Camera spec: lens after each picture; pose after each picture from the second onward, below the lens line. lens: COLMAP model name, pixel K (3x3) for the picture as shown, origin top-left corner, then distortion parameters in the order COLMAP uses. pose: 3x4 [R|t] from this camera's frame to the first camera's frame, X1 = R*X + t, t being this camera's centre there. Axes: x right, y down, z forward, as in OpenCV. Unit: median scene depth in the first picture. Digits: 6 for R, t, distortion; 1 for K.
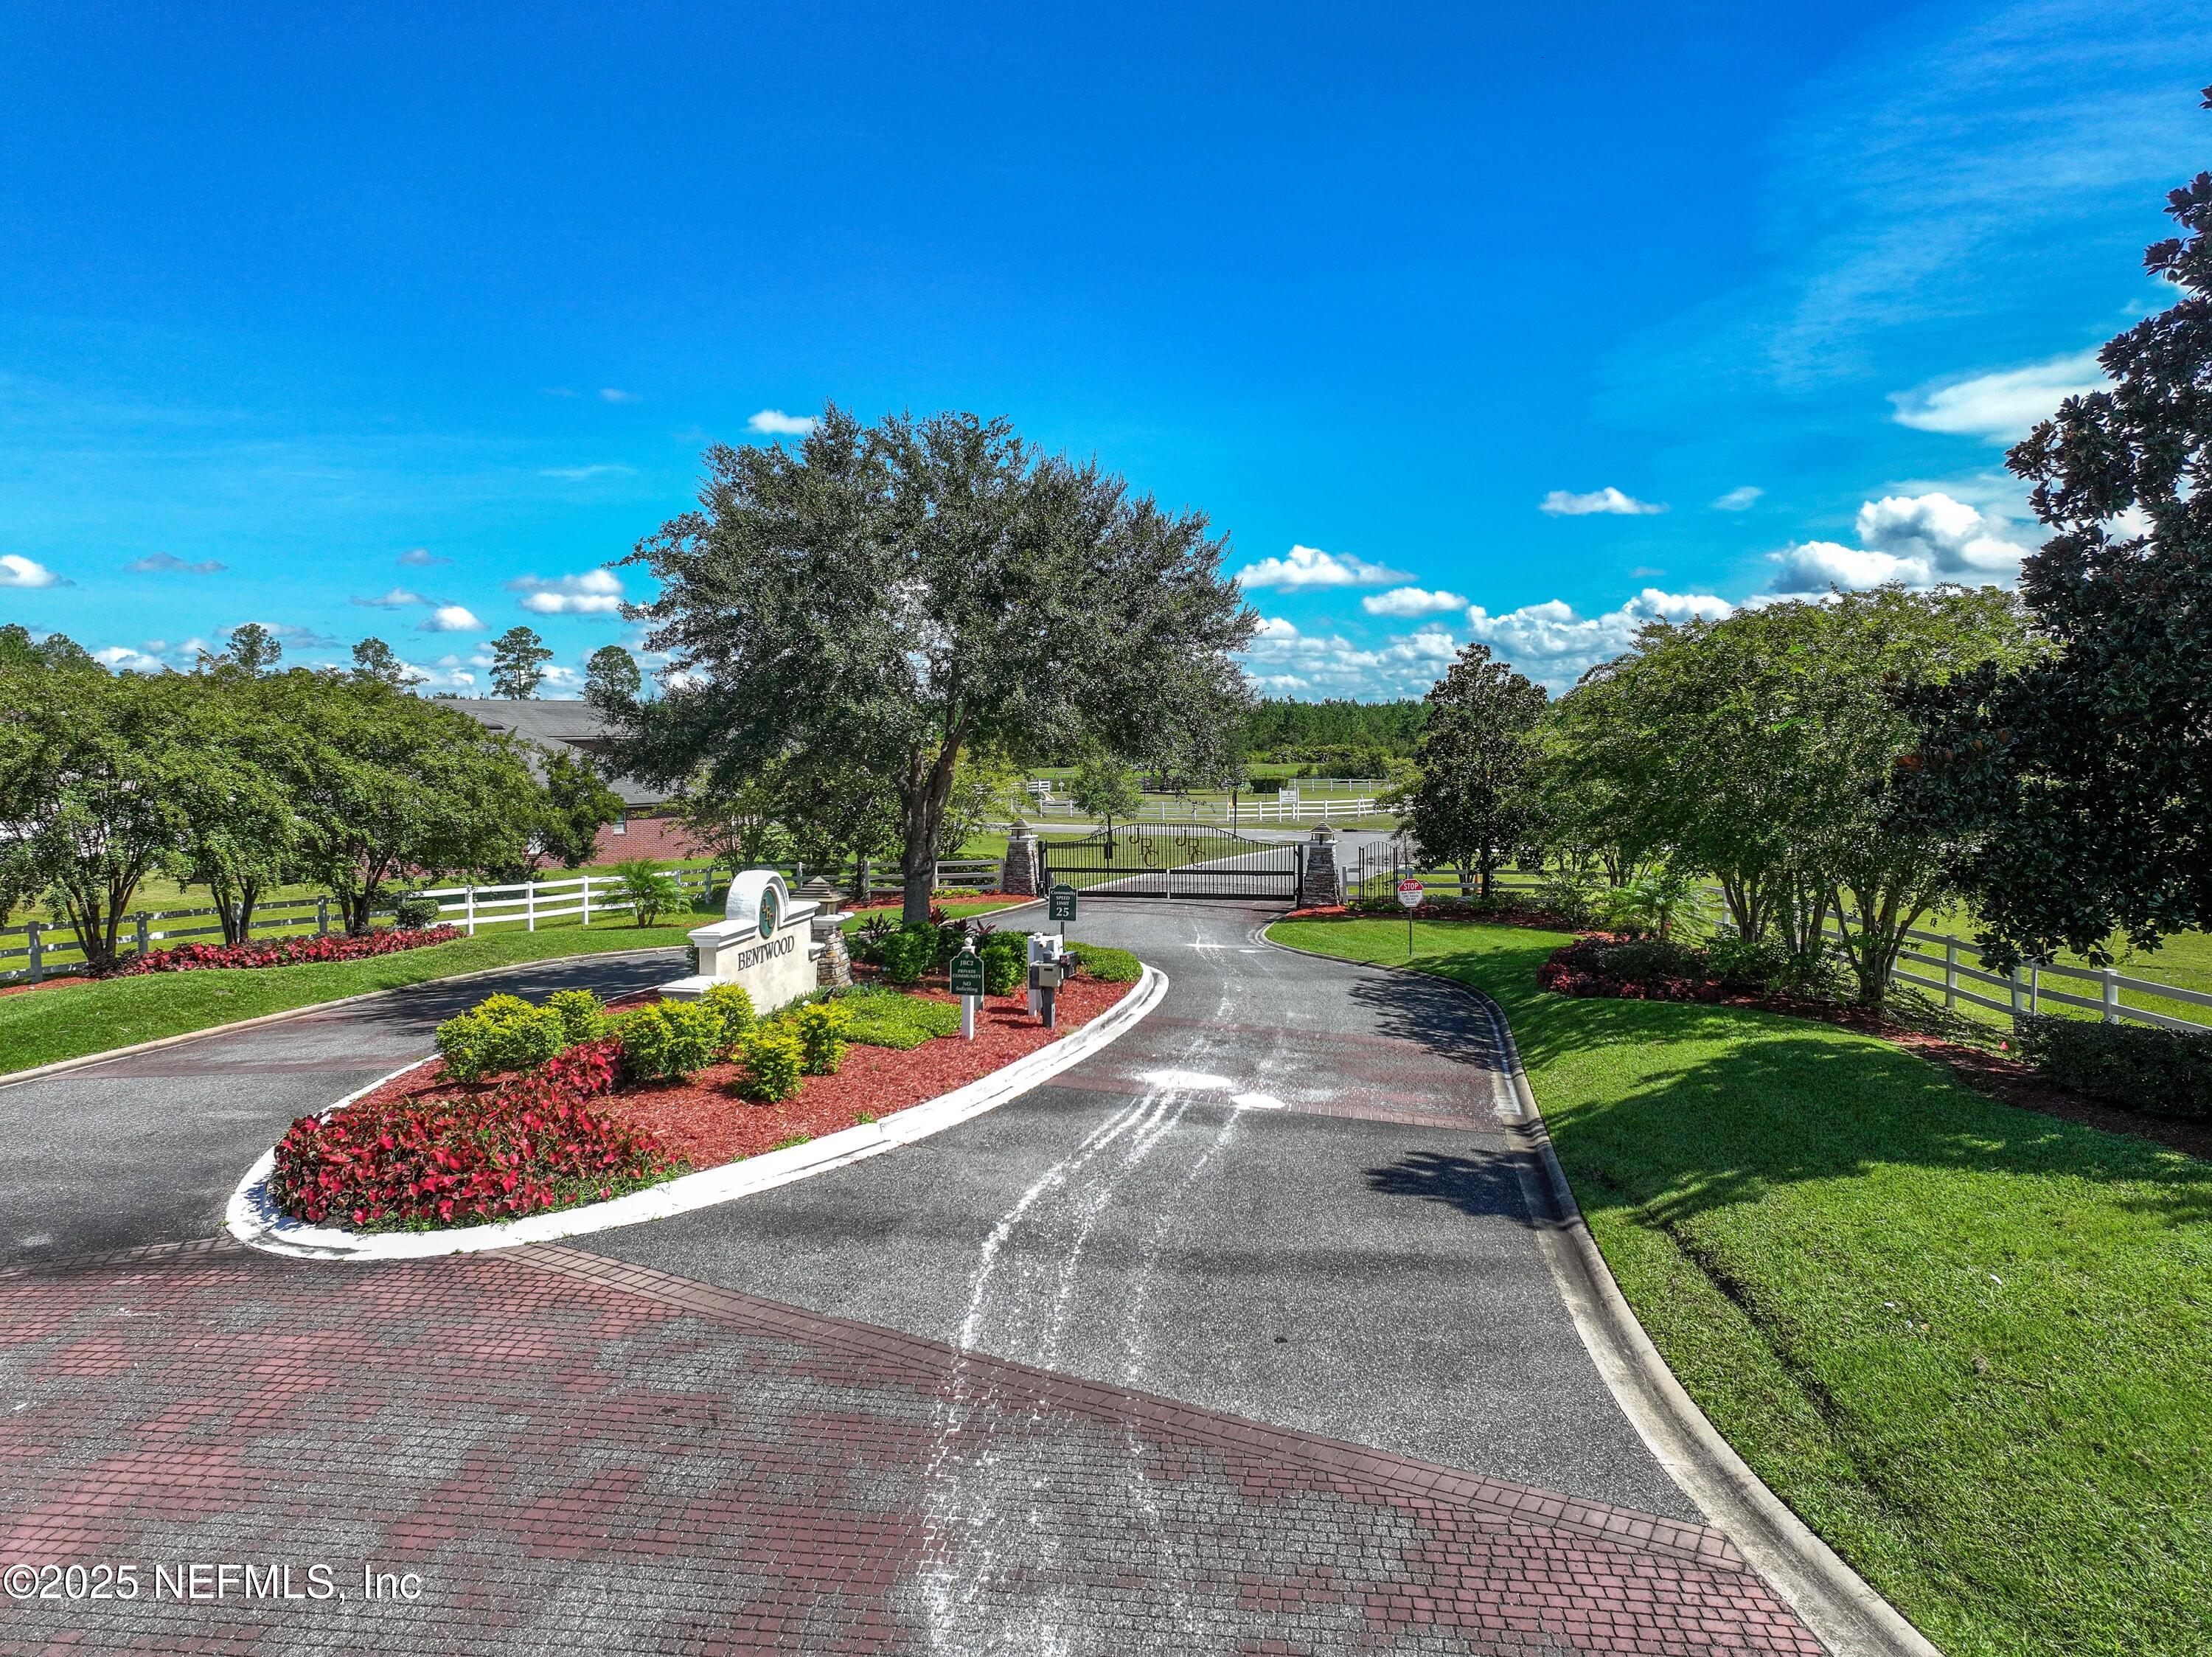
lens RADIAL K [[1550.2, 0, 1103.8], [0, 1550.2, 817.5], [0, 0, 1]] dist [-0.008542, 0.025710]
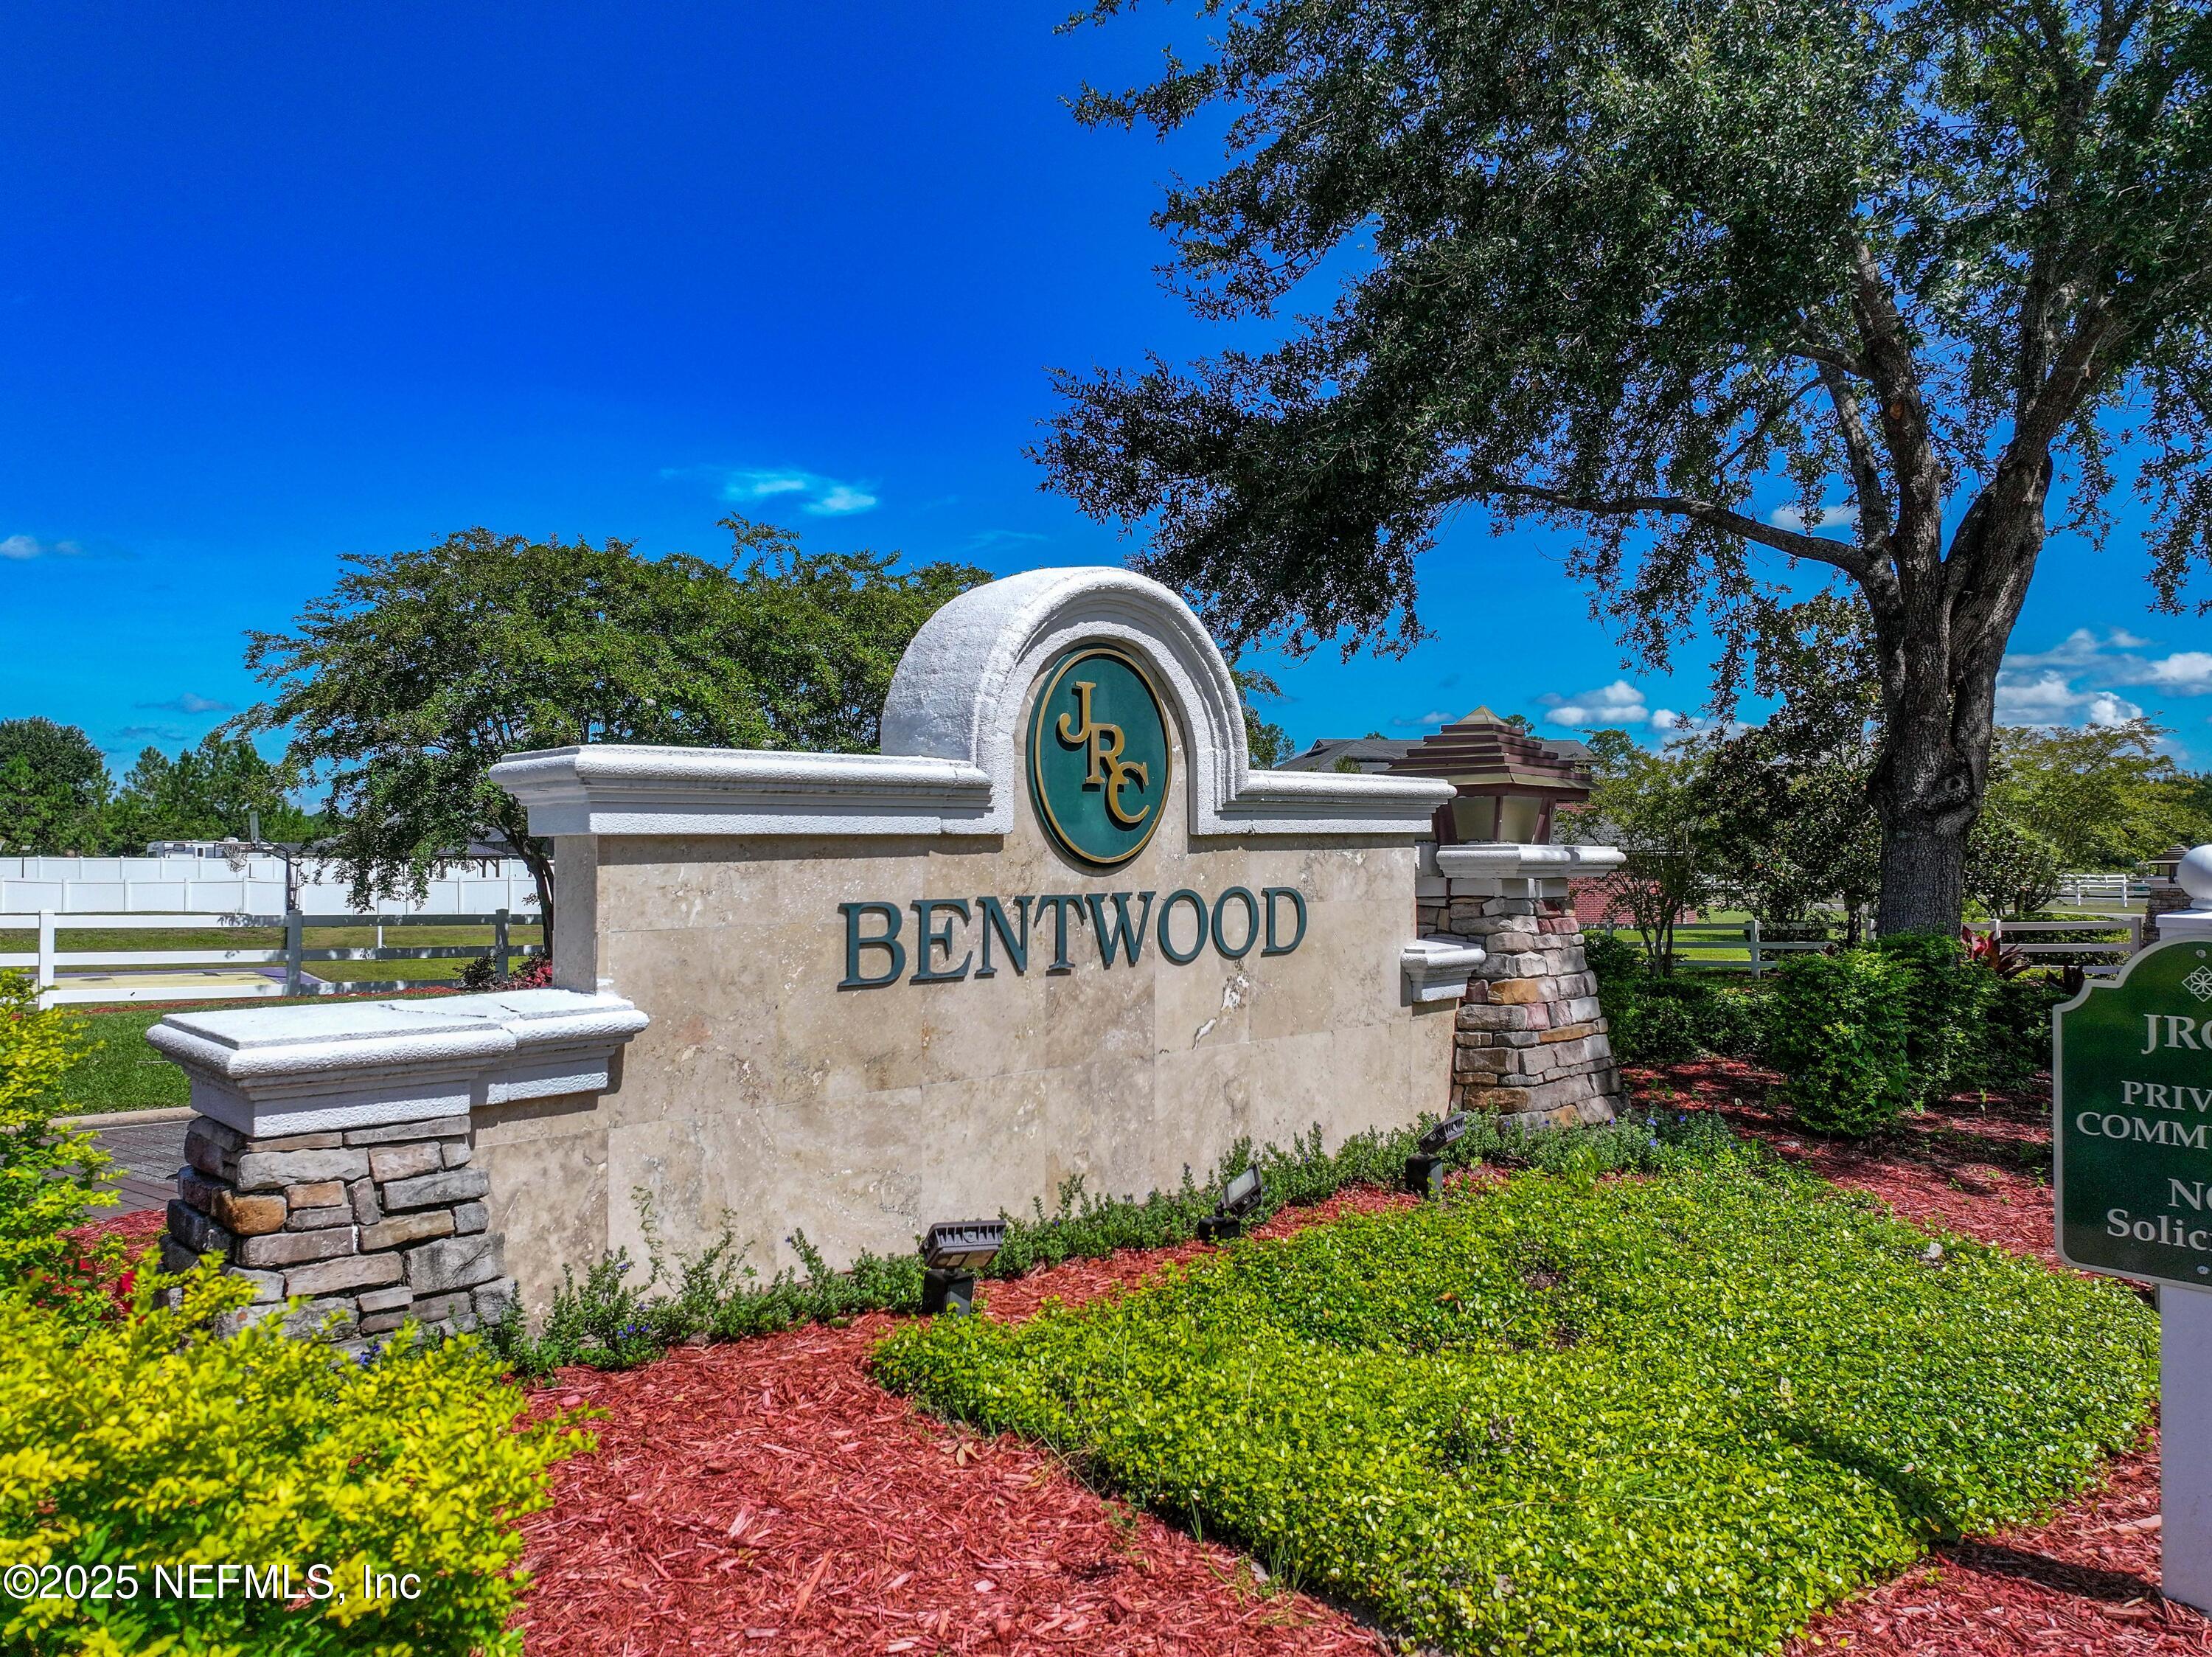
lens RADIAL K [[1550.2, 0, 1158.3], [0, 1550.2, 843.9], [0, 0, 1]] dist [-0.008542, 0.025710]
pose [[0.822101, -0.003139, -0.569333, -0.070801], [-0.029075, 0.998449, -0.047487, 0.070083], [0.568598, 0.055593, 0.820735, 0.683186]]
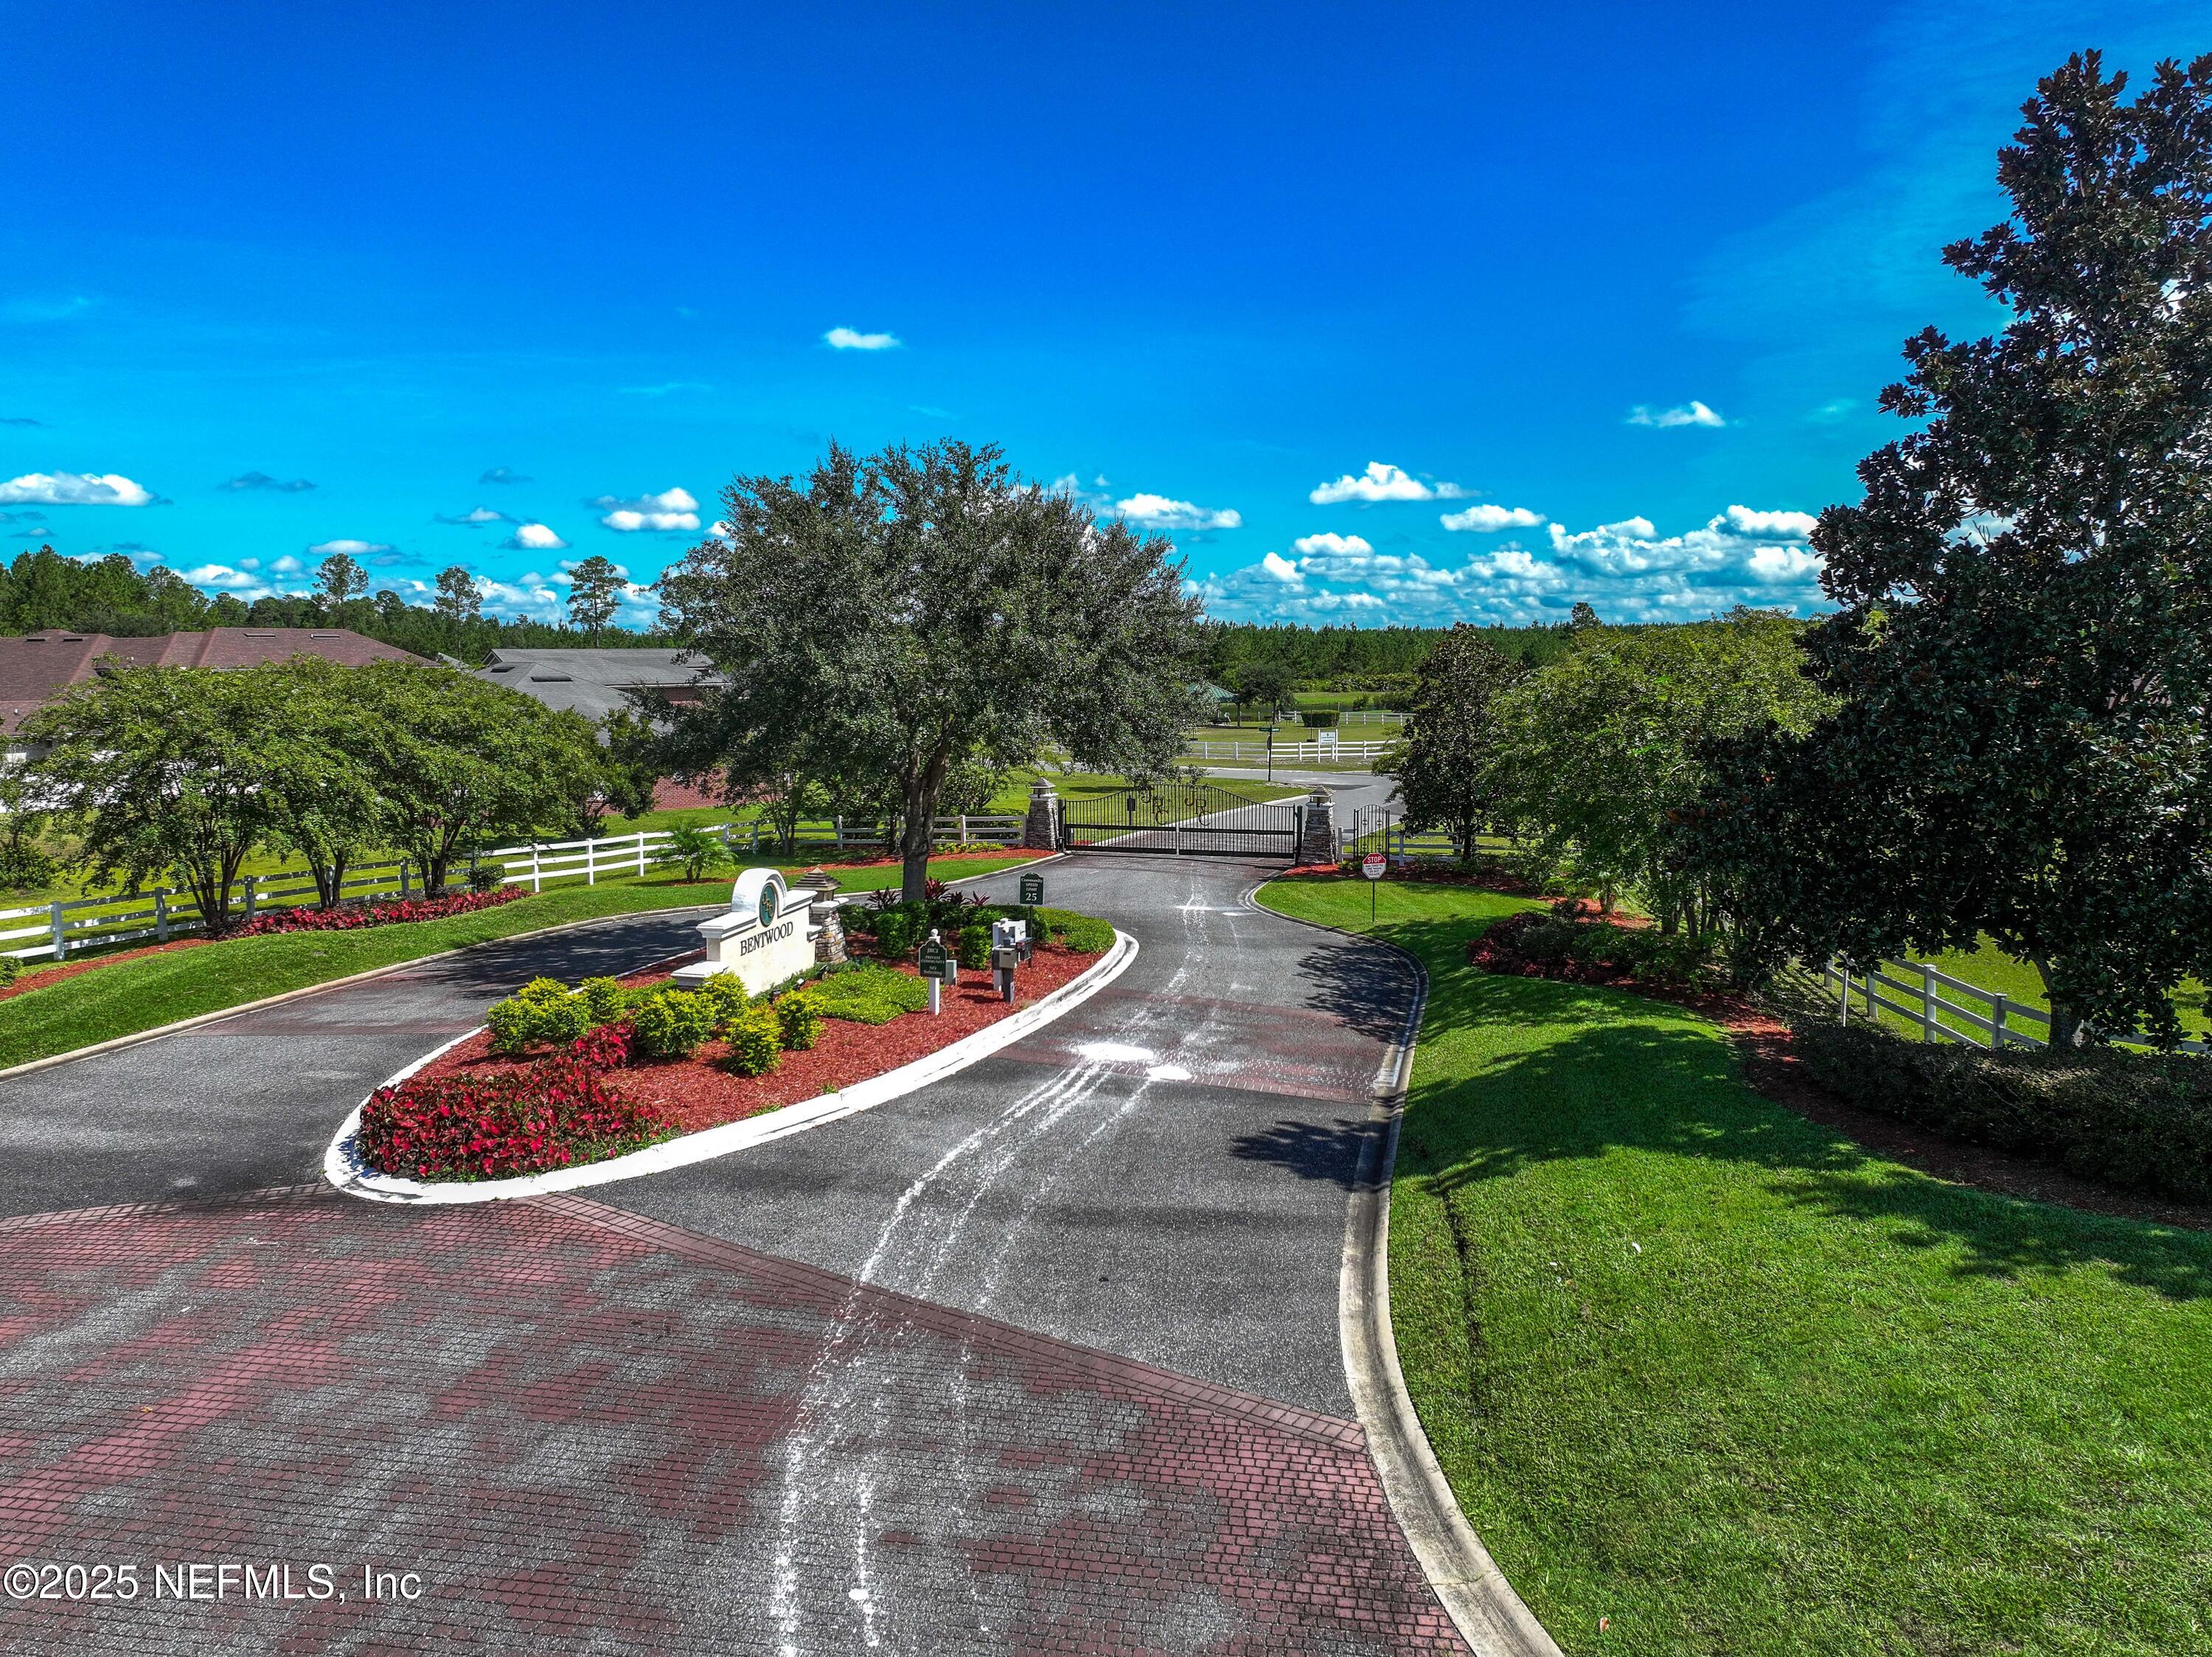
lens RADIAL K [[1550.2, 0, 1108.3], [0, 1550.2, 812.2], [0, 0, 1]] dist [-0.008542, 0.025710]
pose [[0.998966, 0.007437, -0.044840, 0.078640], [-0.005178, 0.998721, 0.050295, -0.057644], [0.045157, -0.050011, 0.997727, -0.135192]]
